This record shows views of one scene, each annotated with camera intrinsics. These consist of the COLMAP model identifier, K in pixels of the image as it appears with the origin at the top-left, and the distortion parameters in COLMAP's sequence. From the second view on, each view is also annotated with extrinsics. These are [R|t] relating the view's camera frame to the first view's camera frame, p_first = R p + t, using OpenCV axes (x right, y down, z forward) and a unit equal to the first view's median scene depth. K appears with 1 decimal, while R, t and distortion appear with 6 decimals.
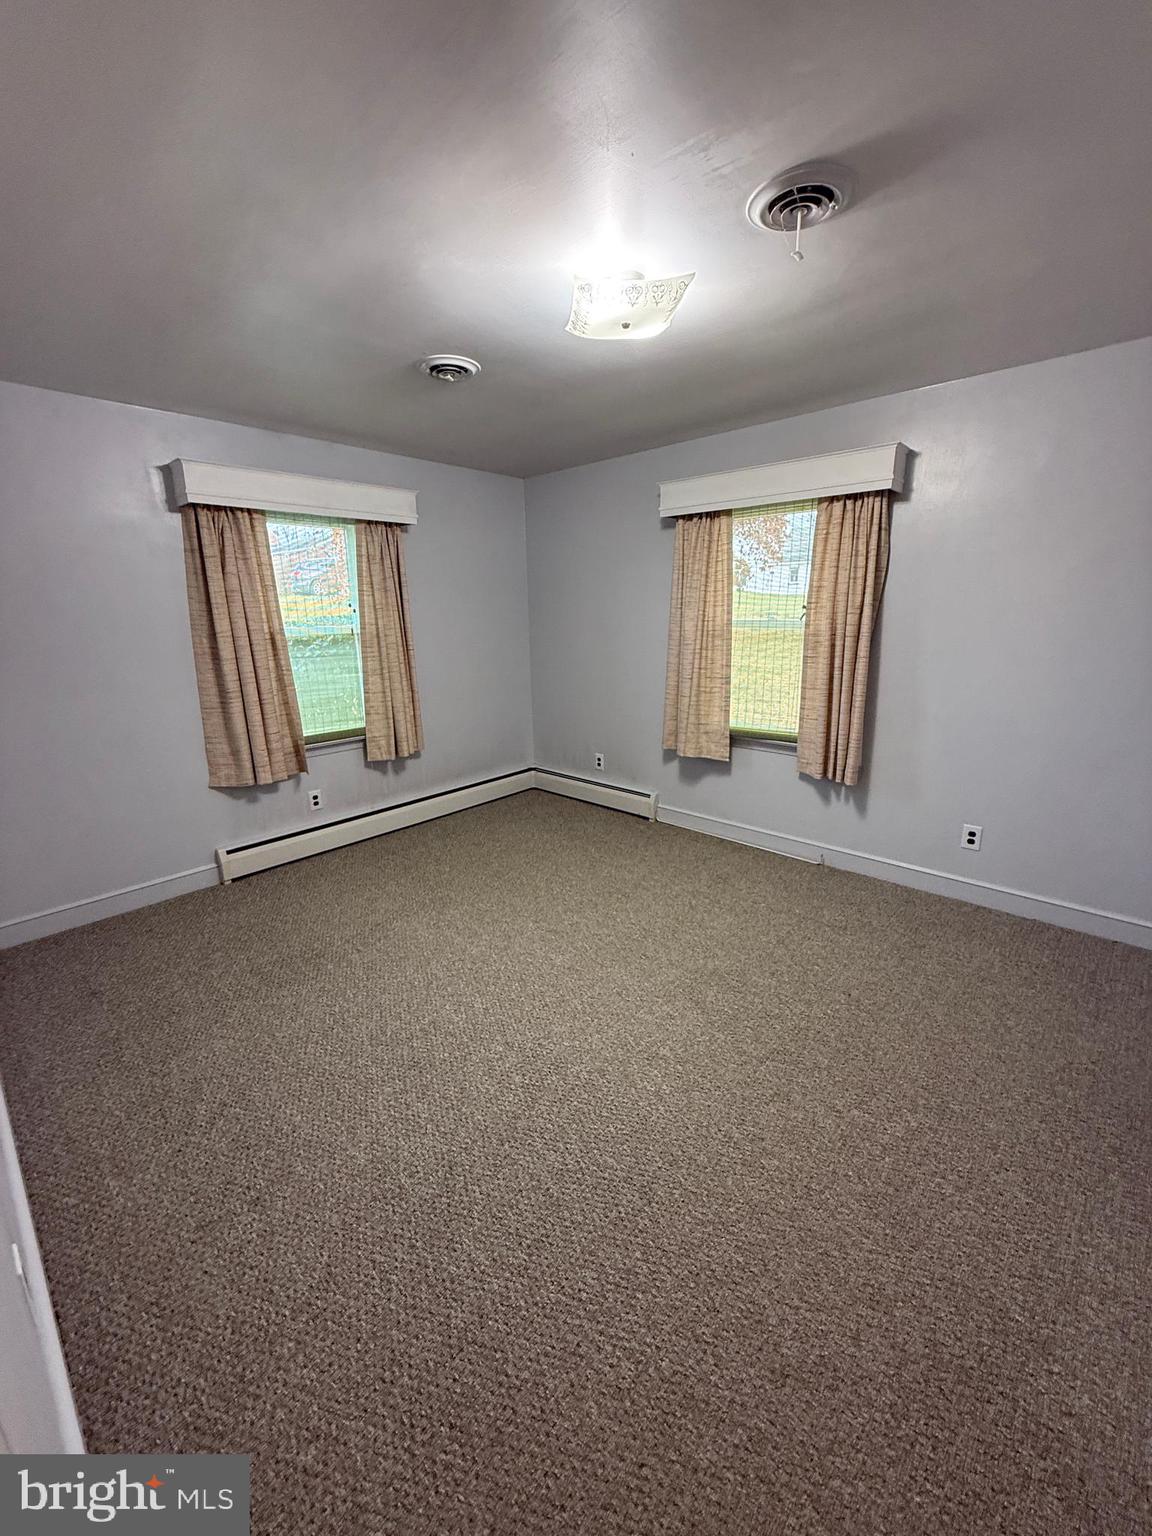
lens RADIAL K [[612.9, 0, 576.0], [0, 612.9, 768.0], [0, 0, 1]] dist [0.001486, -0.000252]
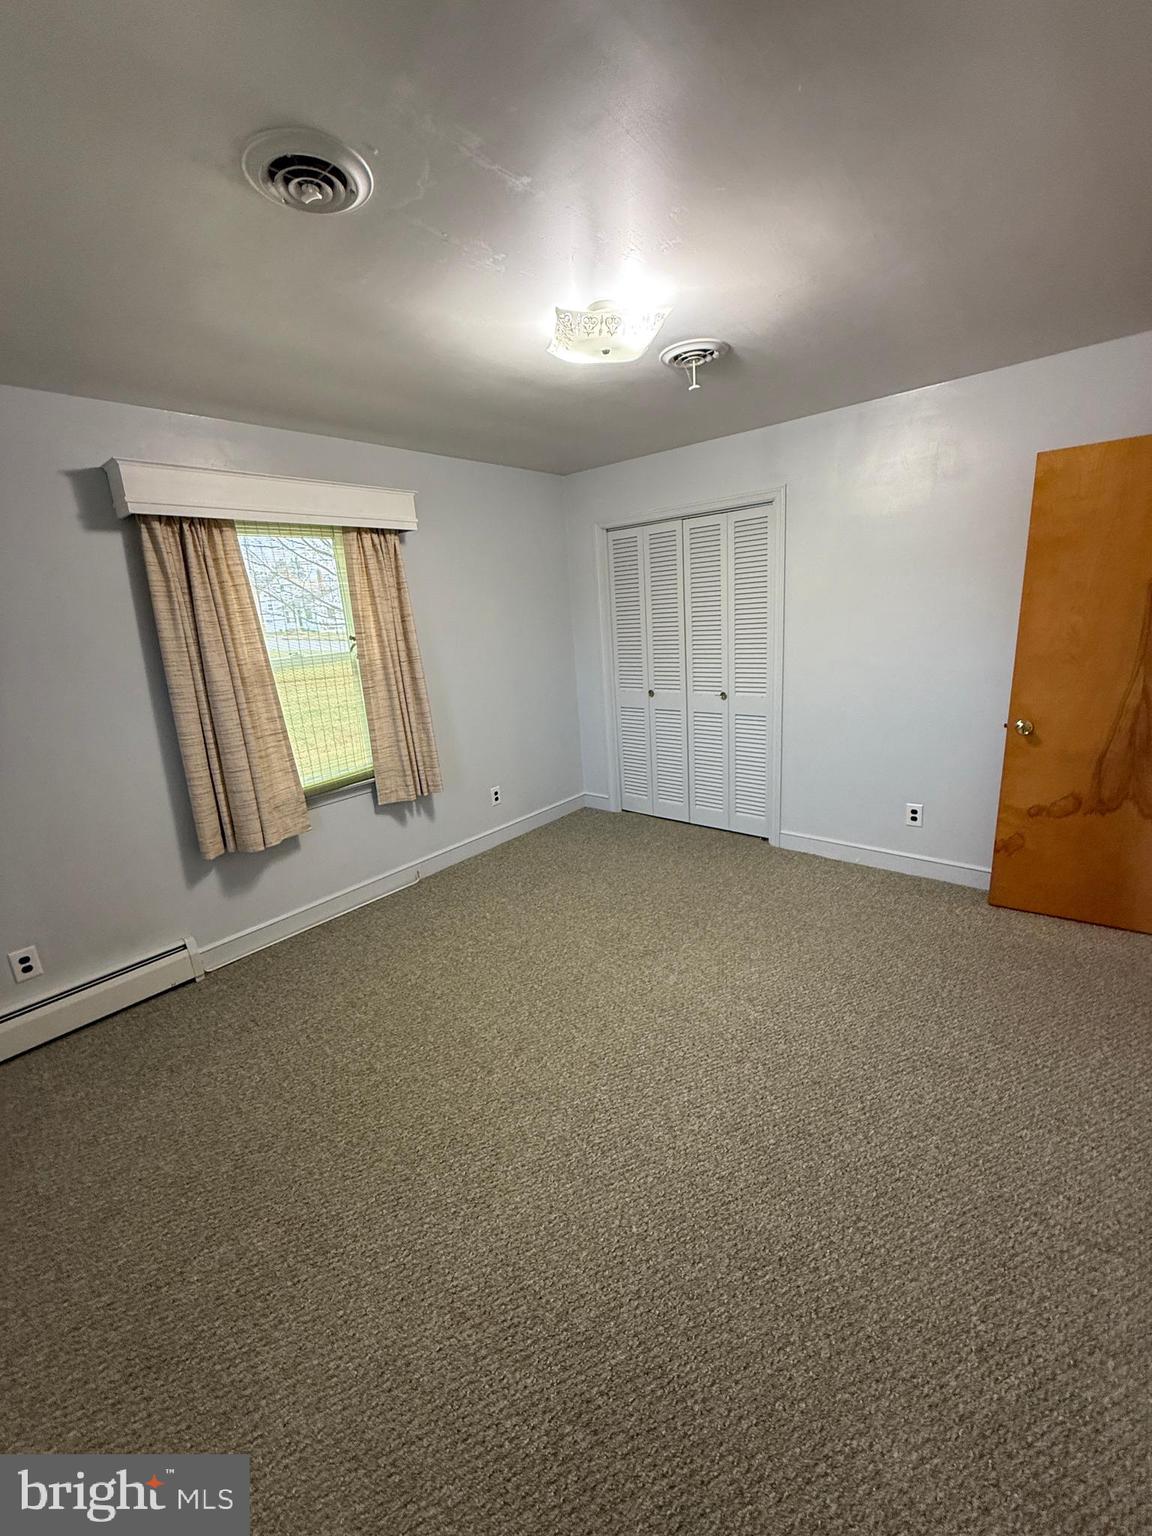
lens RADIAL K [[612.9, 0, 576.0], [0, 612.9, 768.0], [0, 0, 1]] dist [0.001486, -0.000252]
pose [[-0.029331, -0.234421, 0.971693, -0.586913], [0.320614, 0.918541, 0.231276, -0.177216], [-0.946756, 0.318322, 0.048217, 0.657821]]
